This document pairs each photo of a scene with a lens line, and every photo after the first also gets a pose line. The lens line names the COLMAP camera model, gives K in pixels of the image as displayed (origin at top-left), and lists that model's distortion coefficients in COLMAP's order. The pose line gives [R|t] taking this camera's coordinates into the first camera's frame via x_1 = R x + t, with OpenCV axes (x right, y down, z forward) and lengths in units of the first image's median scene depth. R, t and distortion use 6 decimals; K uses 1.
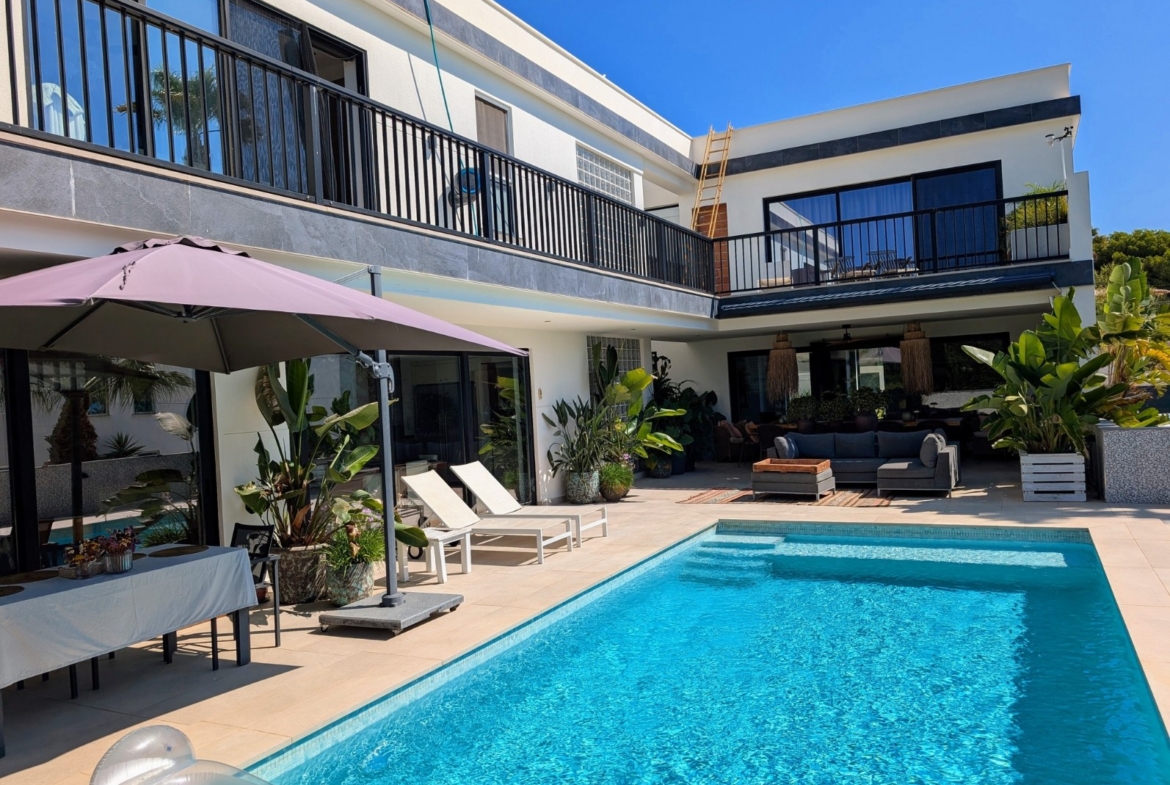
lens RADIAL K [[840.9, 0, 600.5], [0, 840.9, 398.5], [0, 0, 1]] dist [0.039304, -0.056258]
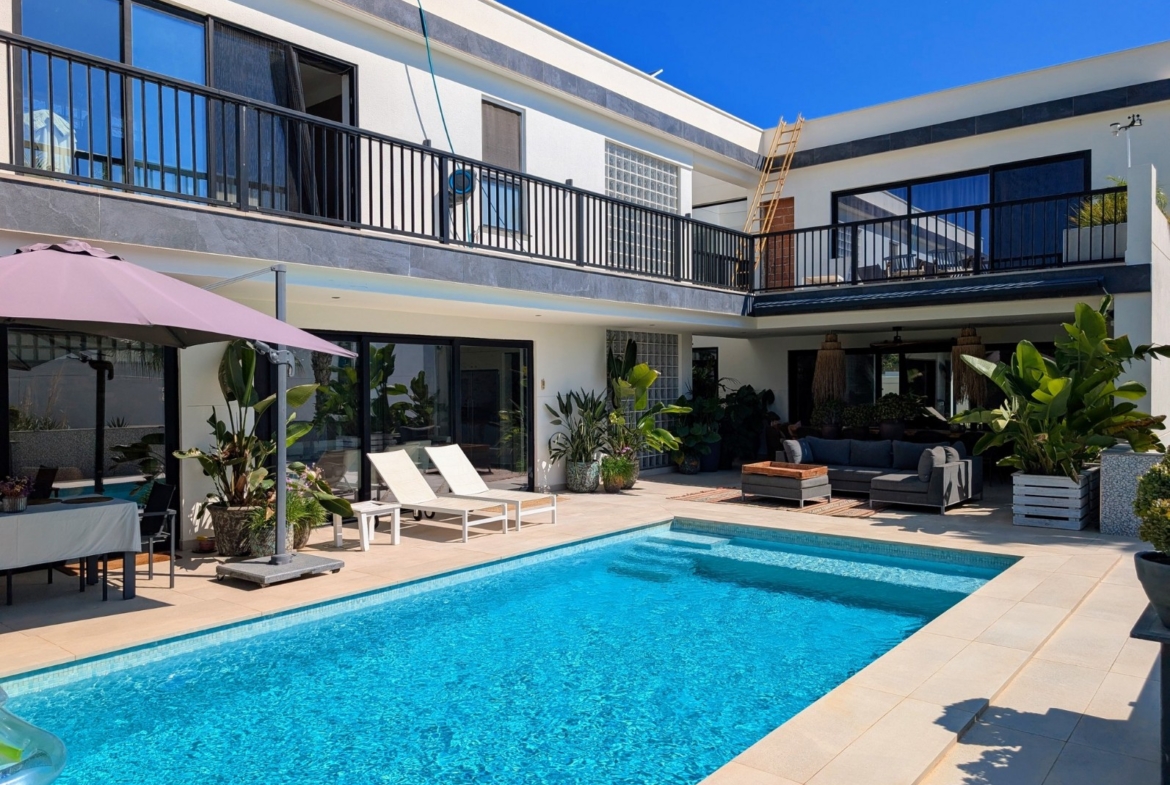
lens RADIAL K [[844.8, 0, 577.7], [0, 844.8, 401.3], [0, 0, 1]] dist [0.033548, -0.036217]
pose [[0.973762, 0.051707, -0.221618, 0.217025], [-0.048071, 0.998607, 0.021773, -0.010140], [0.222435, -0.010549, 0.974891, -0.013389]]
